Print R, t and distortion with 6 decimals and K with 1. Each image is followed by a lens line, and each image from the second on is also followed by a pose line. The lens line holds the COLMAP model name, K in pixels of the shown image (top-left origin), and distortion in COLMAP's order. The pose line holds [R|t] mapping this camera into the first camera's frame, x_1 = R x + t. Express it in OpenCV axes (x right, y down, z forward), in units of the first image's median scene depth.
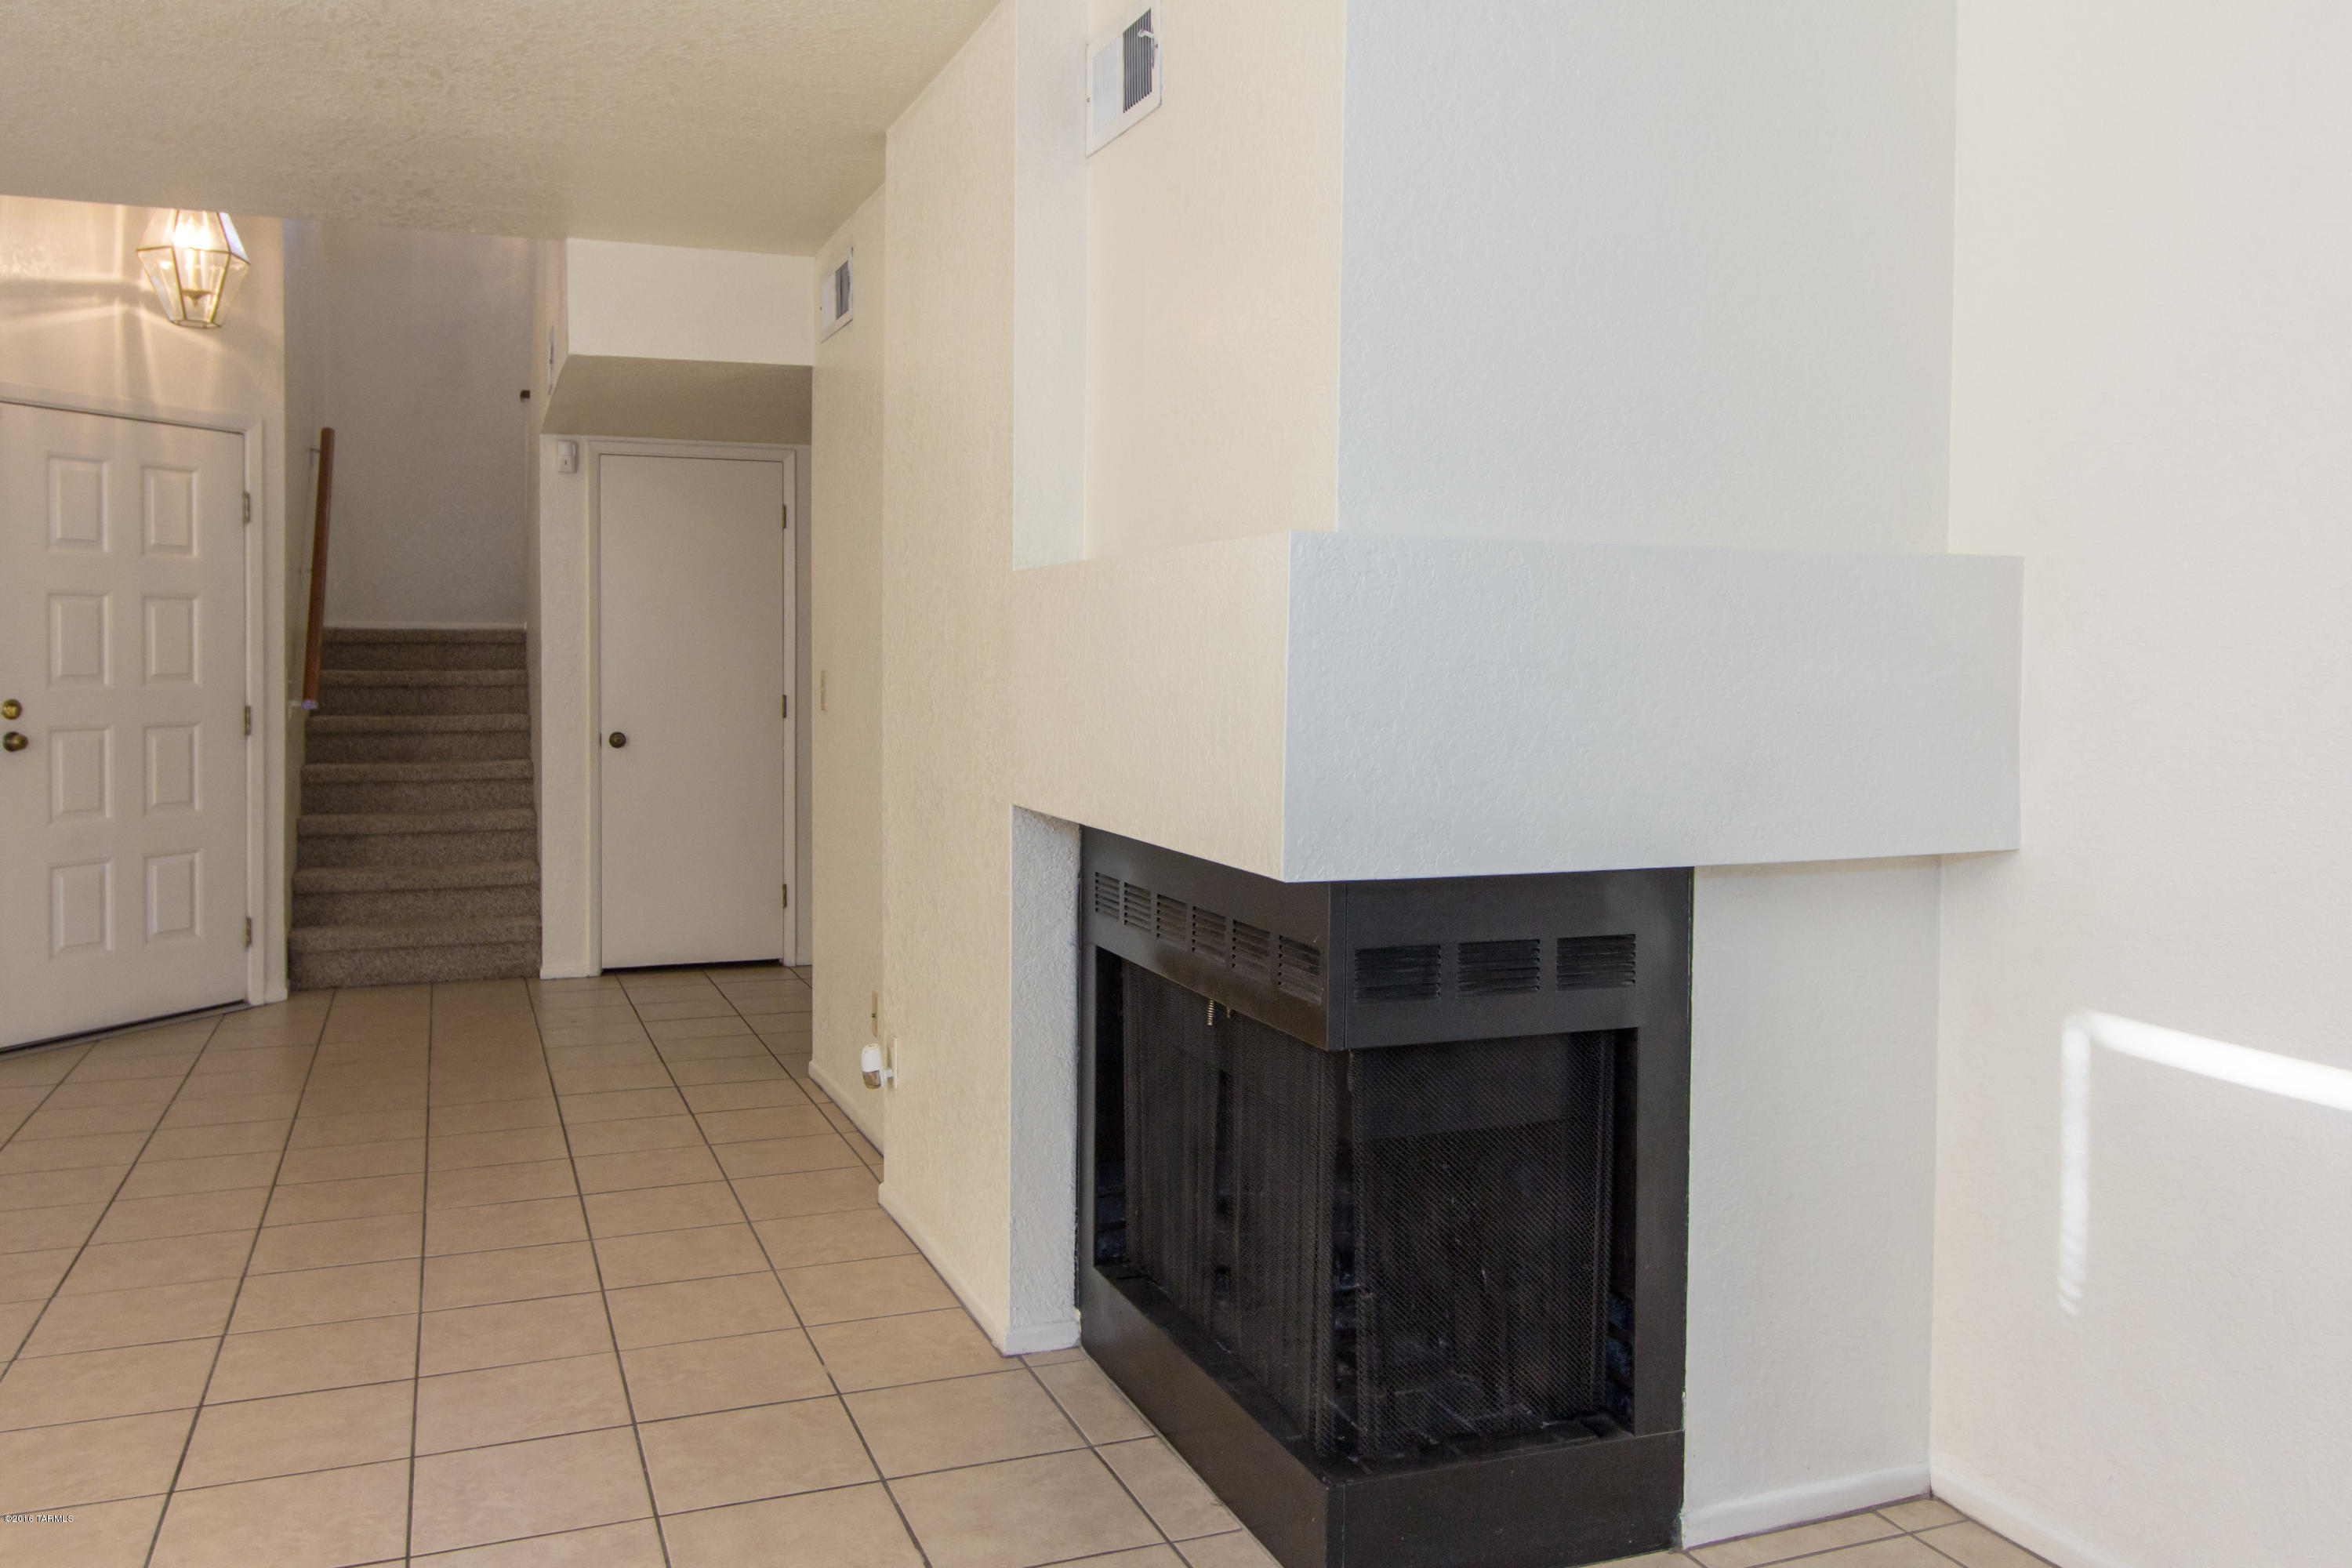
lens RADIAL K [[1799.2, 0, 1139.2], [0, 1799.2, 710.3], [0, 0, 1]] dist [0.001016, -0.003417]
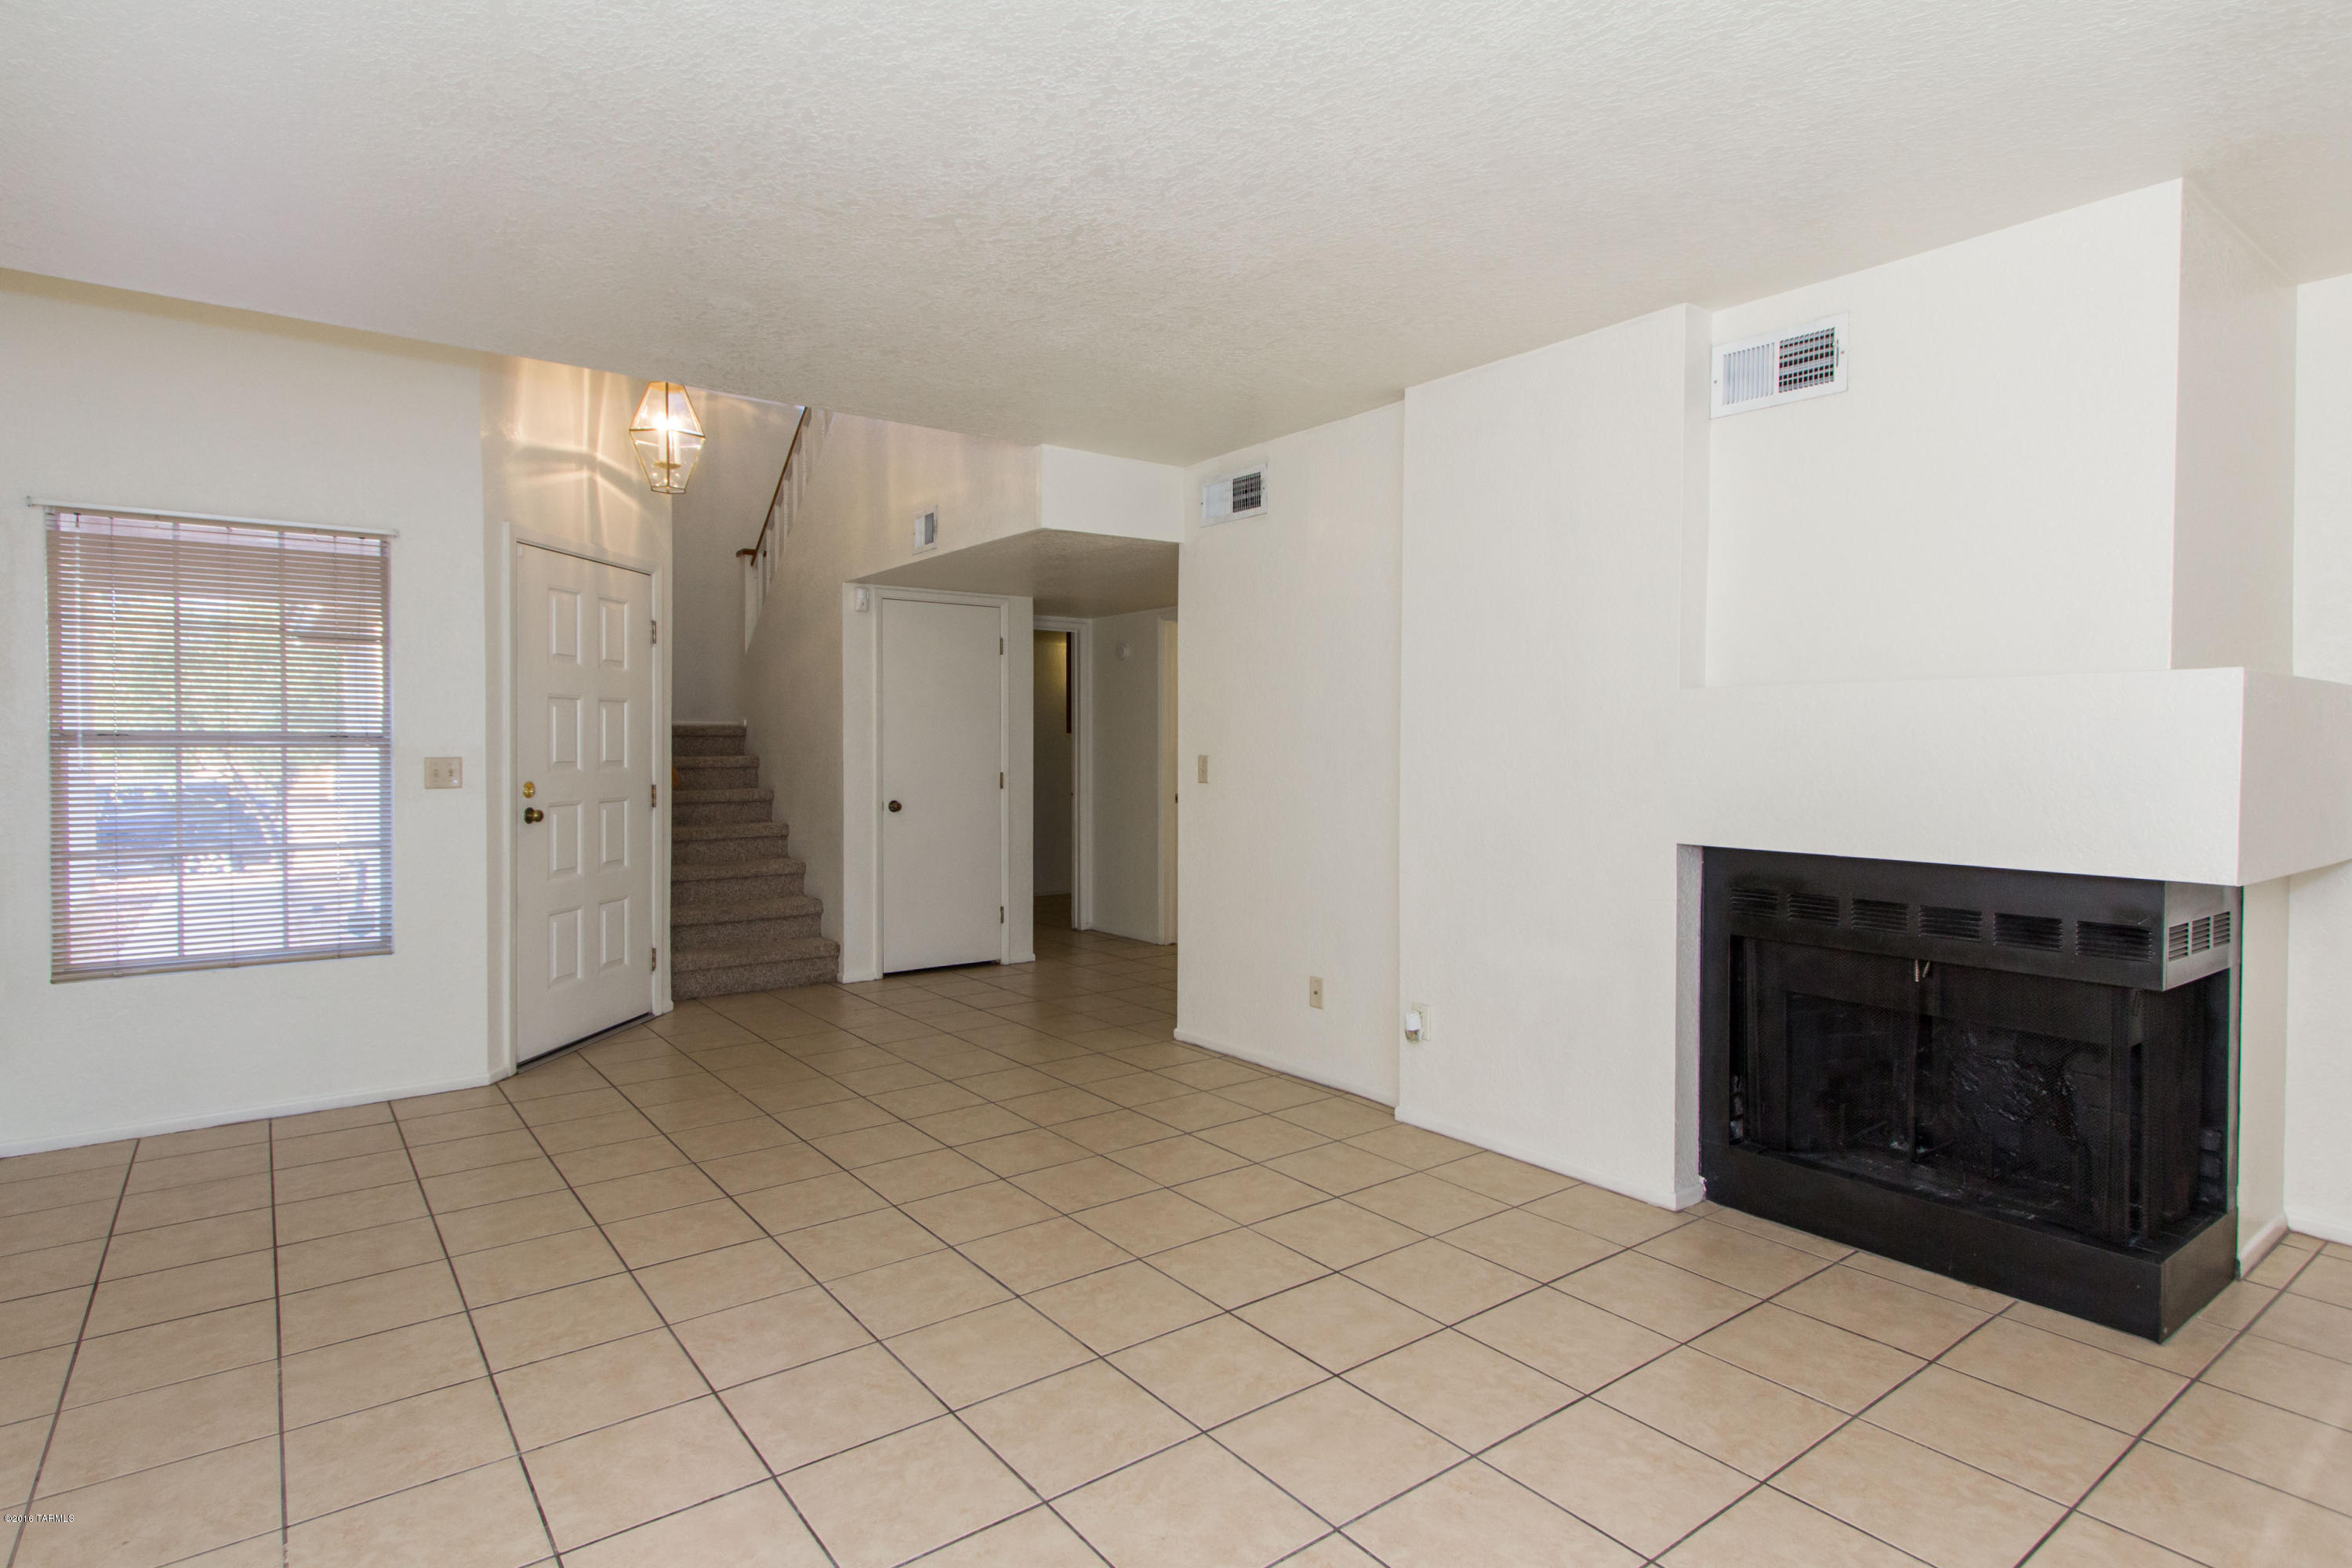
lens RADIAL K [[1193.6, 0, 1178.8], [0, 1193.6, 768.3], [0, 0, 1]] dist [0.005477, -0.000448]
pose [[0.964667, -0.008097, 0.263348, -0.373368], [0.010469, 0.999916, -0.007604, -0.003862], [-0.263265, 0.010092, 0.964671, 0.072665]]
